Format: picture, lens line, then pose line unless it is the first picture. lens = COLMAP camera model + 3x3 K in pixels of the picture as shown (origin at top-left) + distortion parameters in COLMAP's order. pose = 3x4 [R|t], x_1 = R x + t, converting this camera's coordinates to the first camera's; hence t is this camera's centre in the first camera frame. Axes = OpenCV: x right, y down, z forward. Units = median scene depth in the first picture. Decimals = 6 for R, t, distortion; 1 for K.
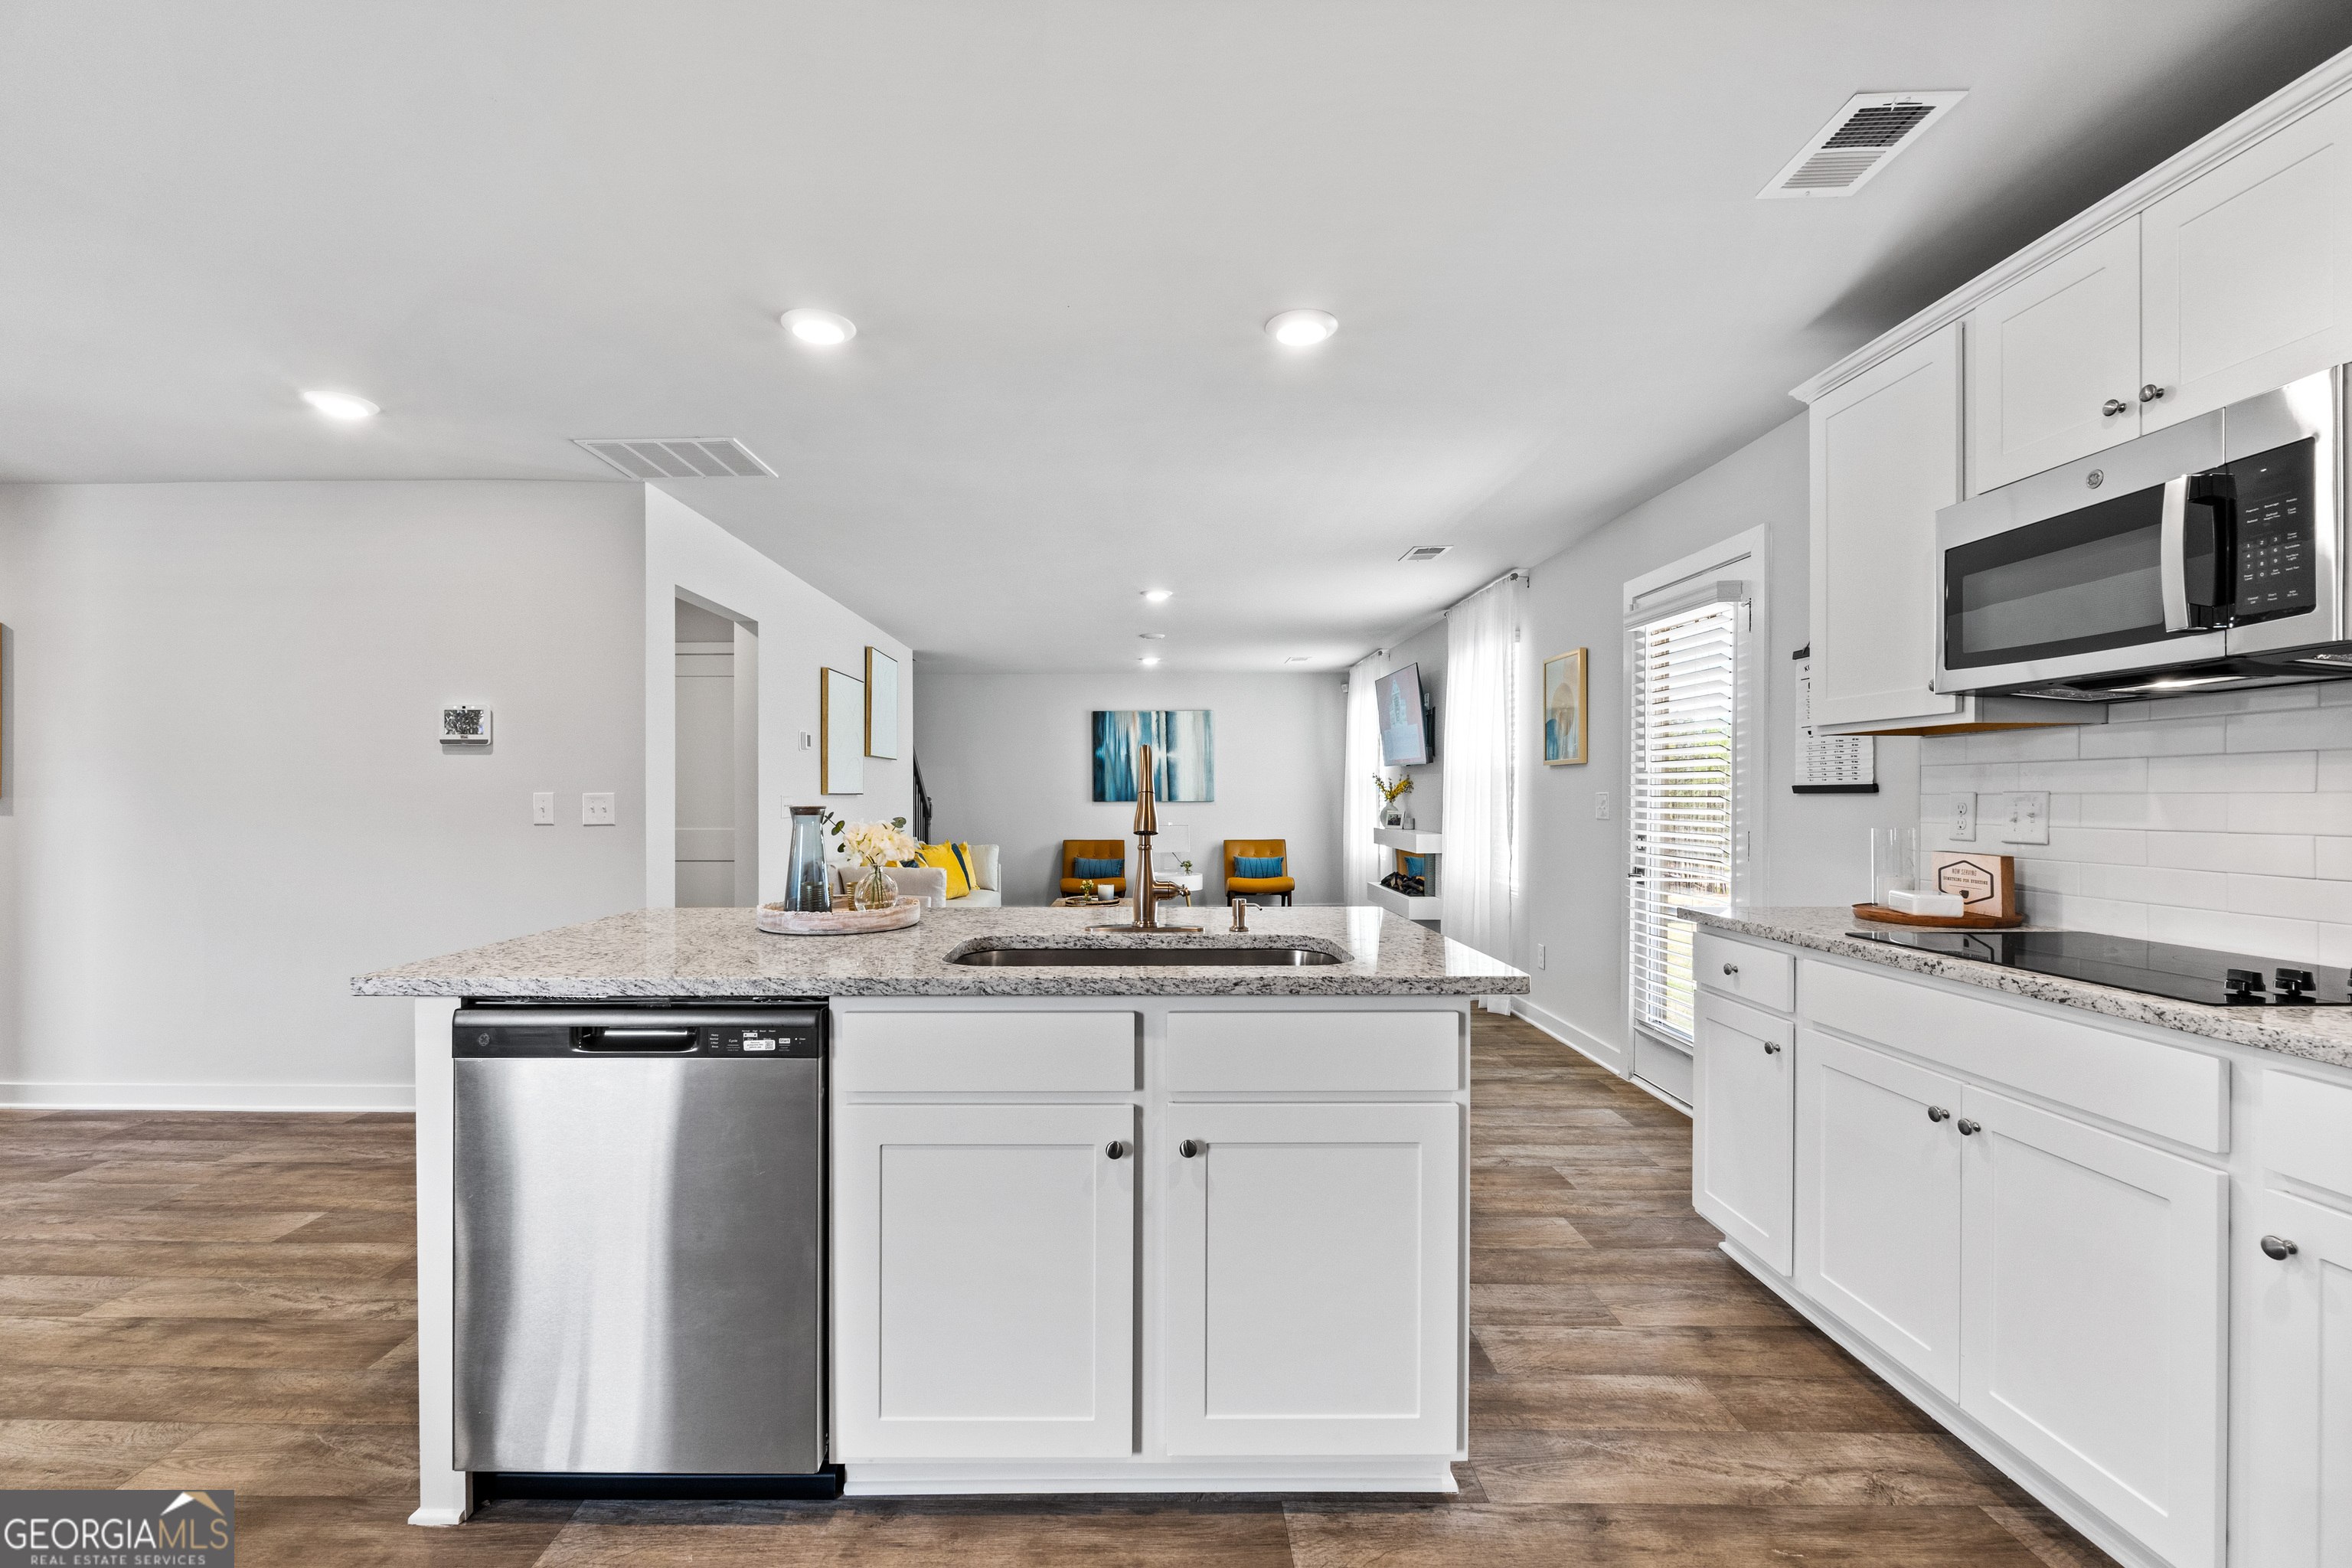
lens RADIAL K [[998.2, 0, 1147.3], [0, 998.2, 800.5], [0, 0, 1]] dist [-0.003166, -0.000100]
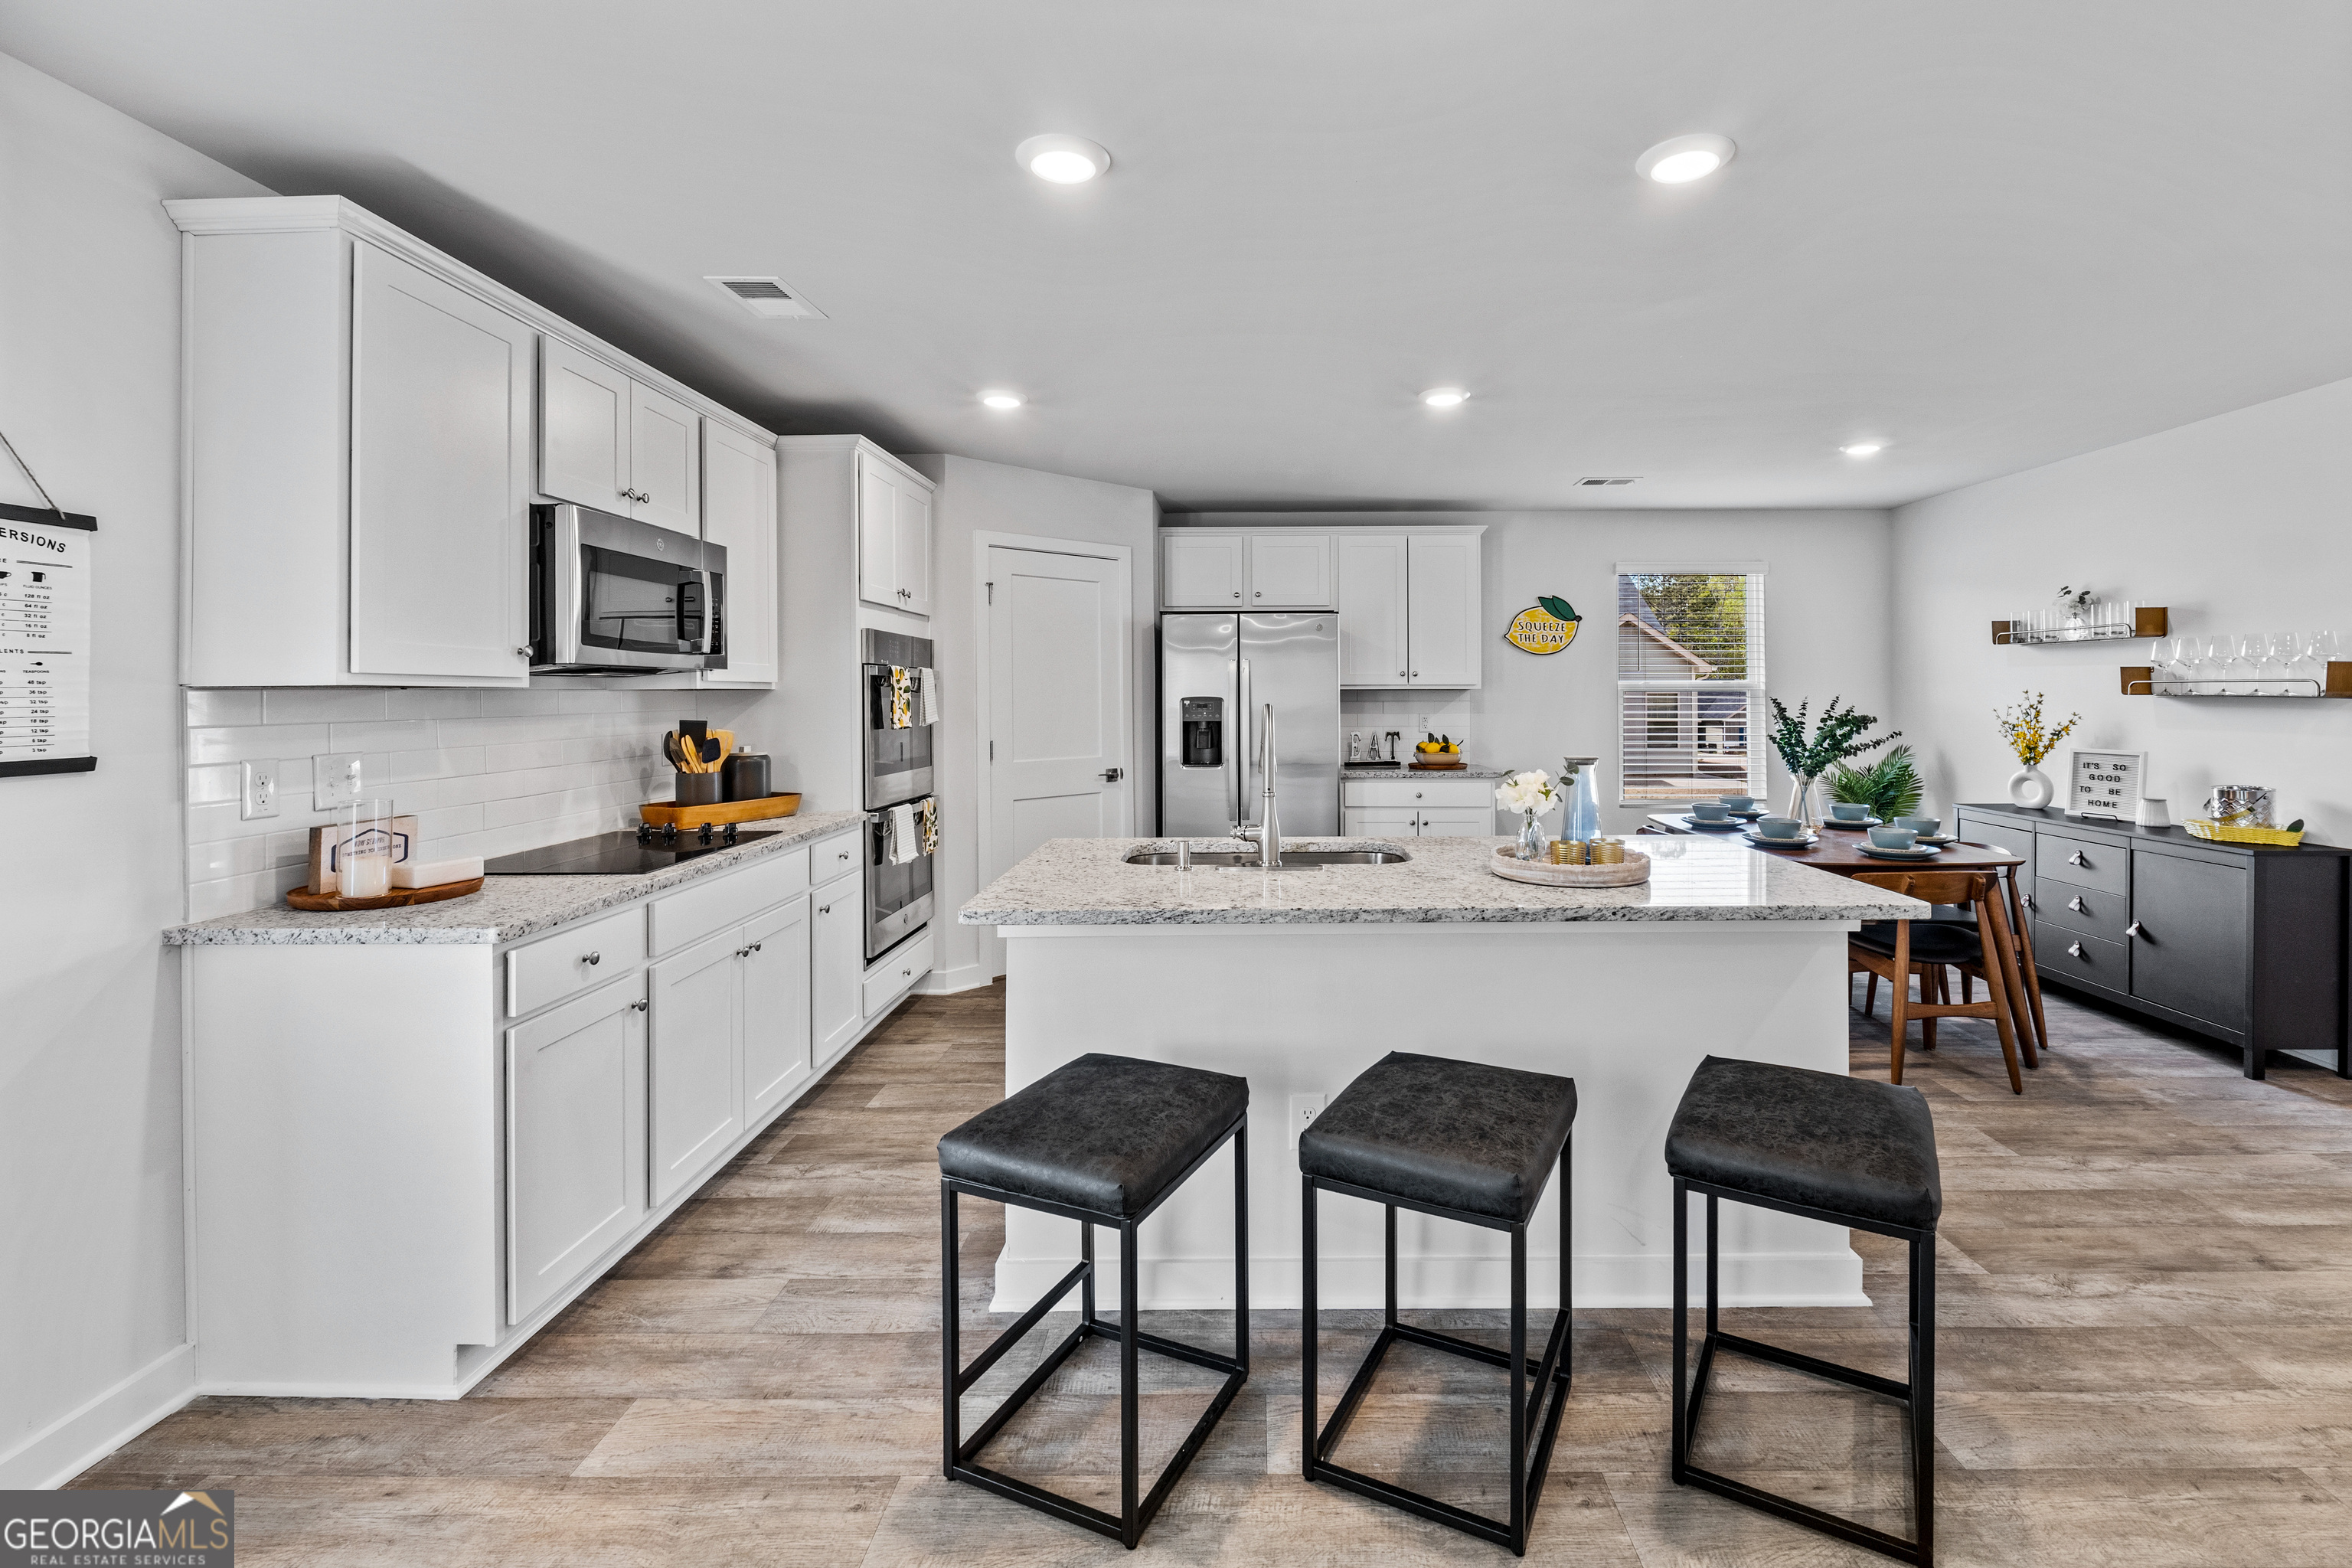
lens RADIAL K [[1020.3, 0, 1273.0], [0, 1020.3, 686.4], [0, 0, 1]] dist [-0.007951, 0.000129]
pose [[-0.999905, 0.008919, -0.010549, -0.003203], [0.008936, 0.999959, -0.001570, -0.032373], [0.010534, -0.001664, -0.999943, 0.999779]]
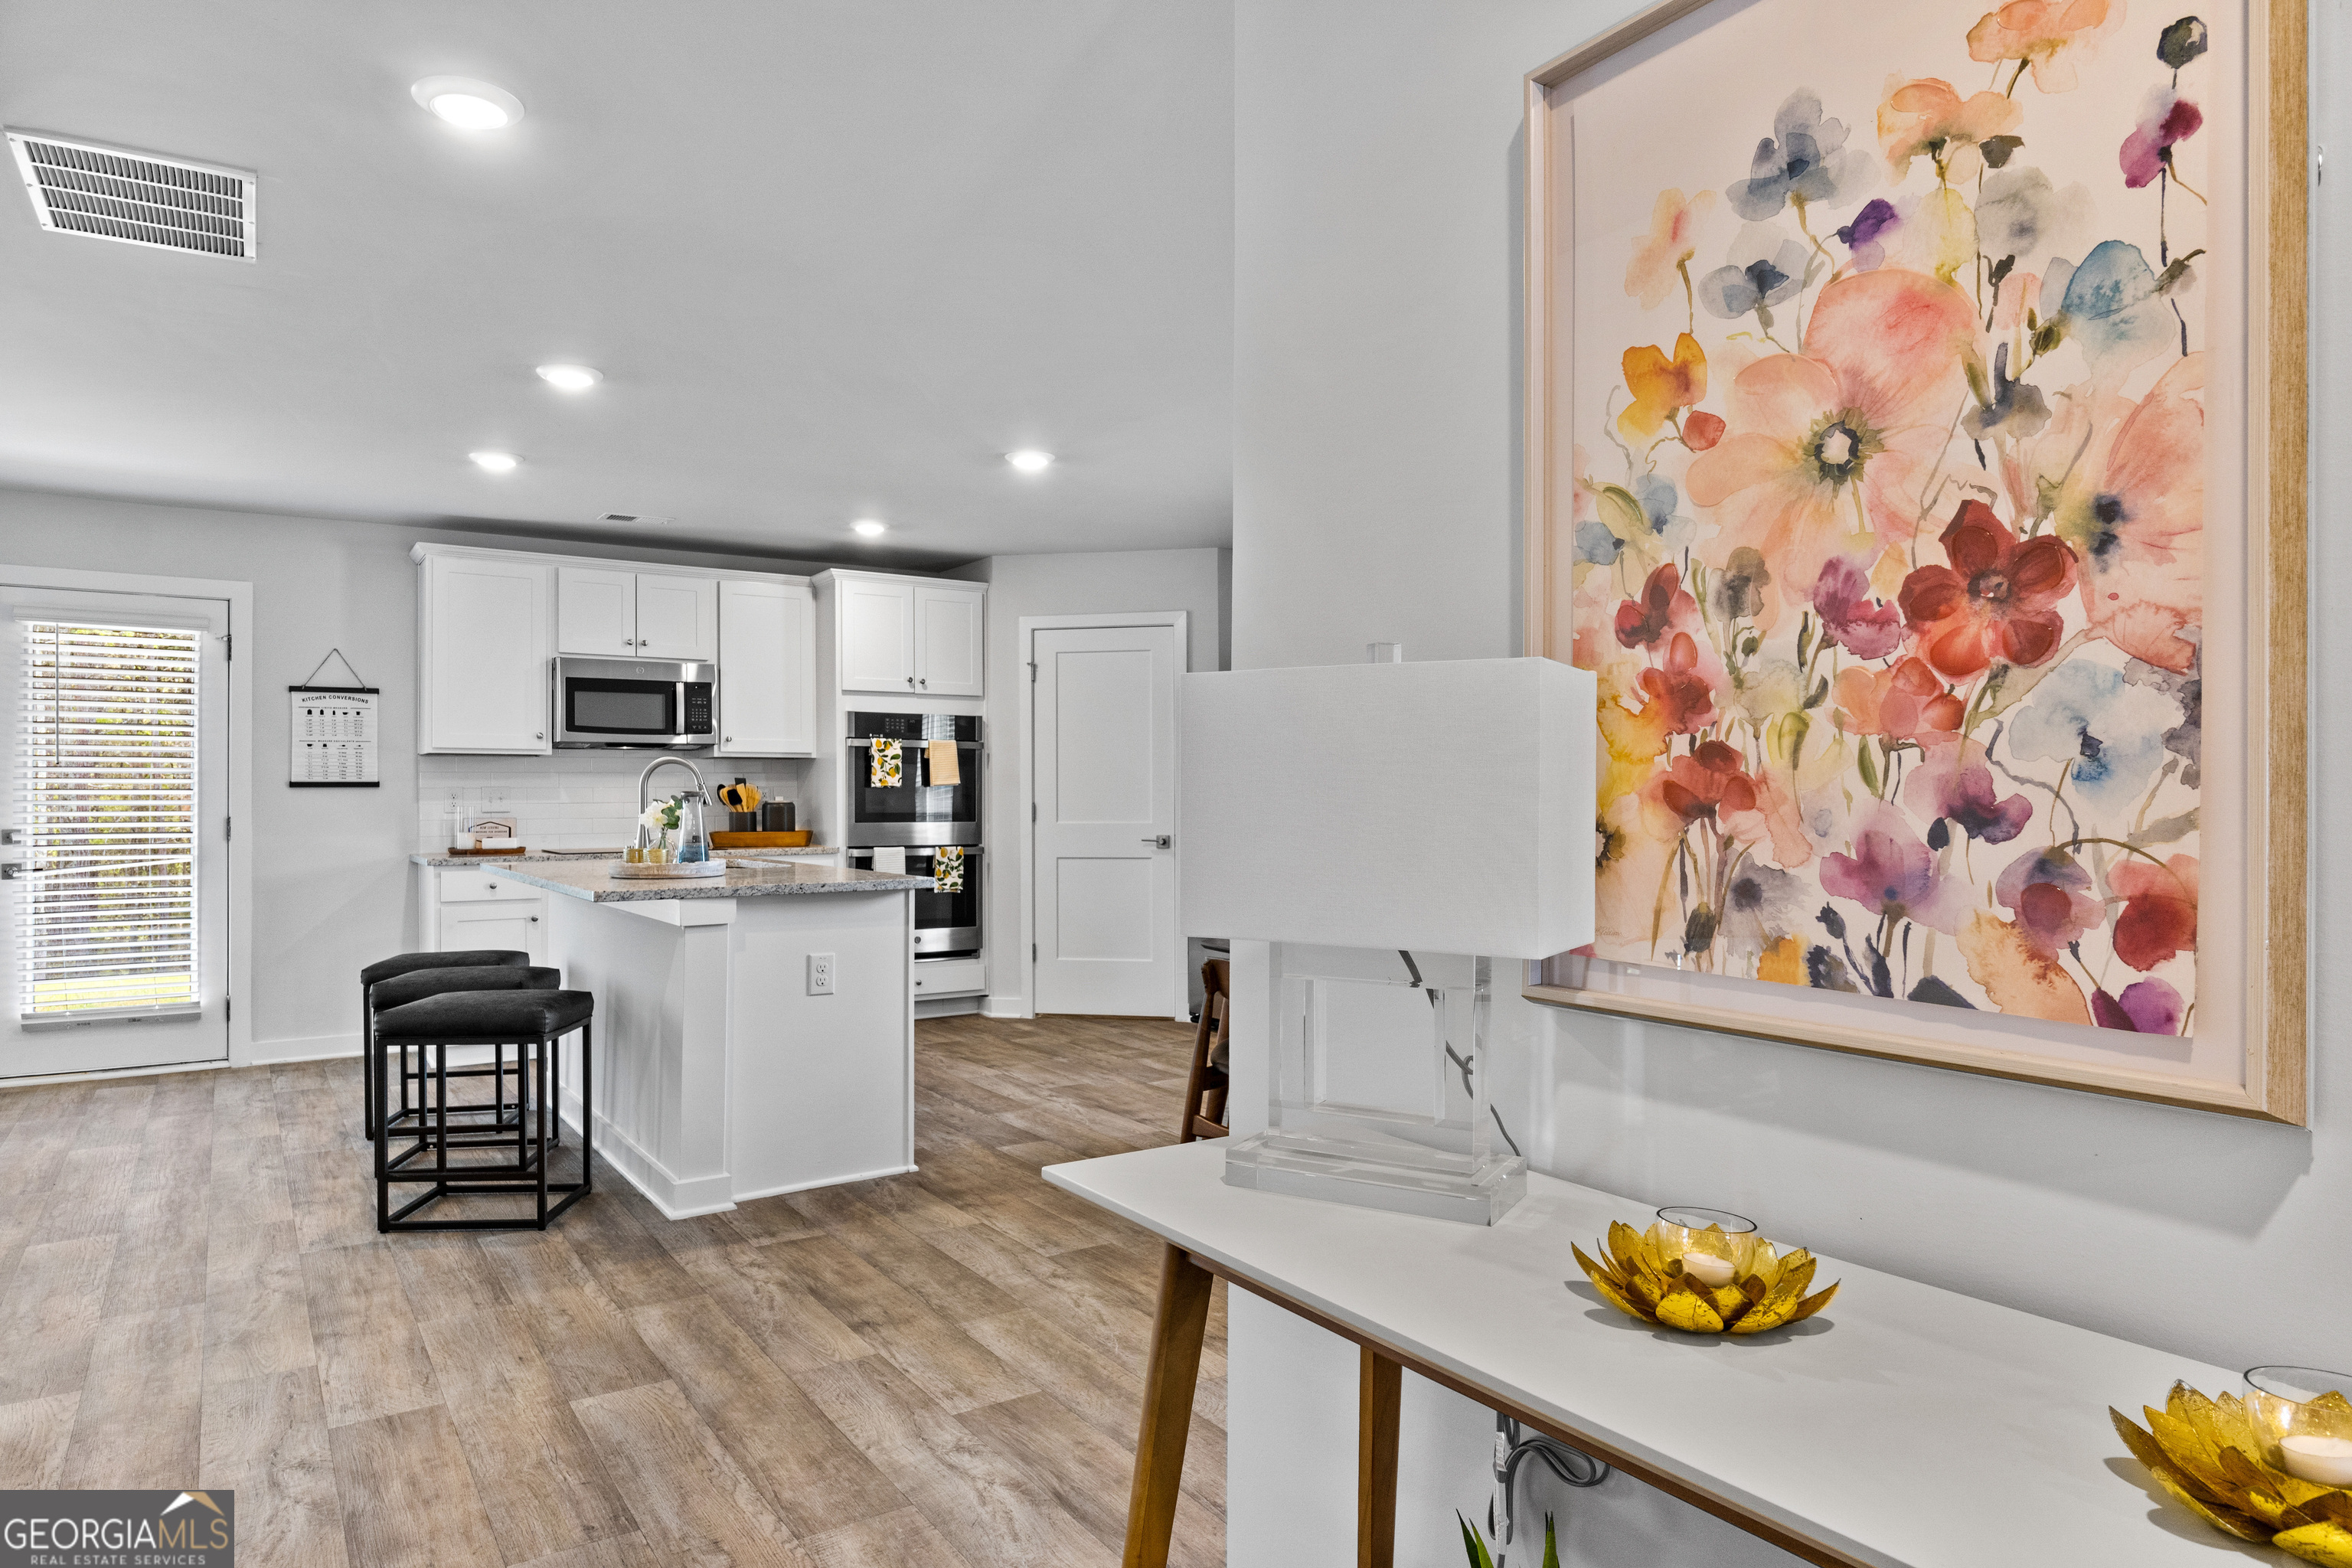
lens RADIAL K [[1423.4, 0, 1172.9], [0, 1423.4, 803.9], [0, 0, 1]] dist [-0.018670, 0.000169]
pose [[-0.566757, 0.000837, 0.823885, -1.146067], [0.009714, 0.999937, 0.005666, 0.011398], [-0.823828, 0.011214, -0.566729, 0.754717]]
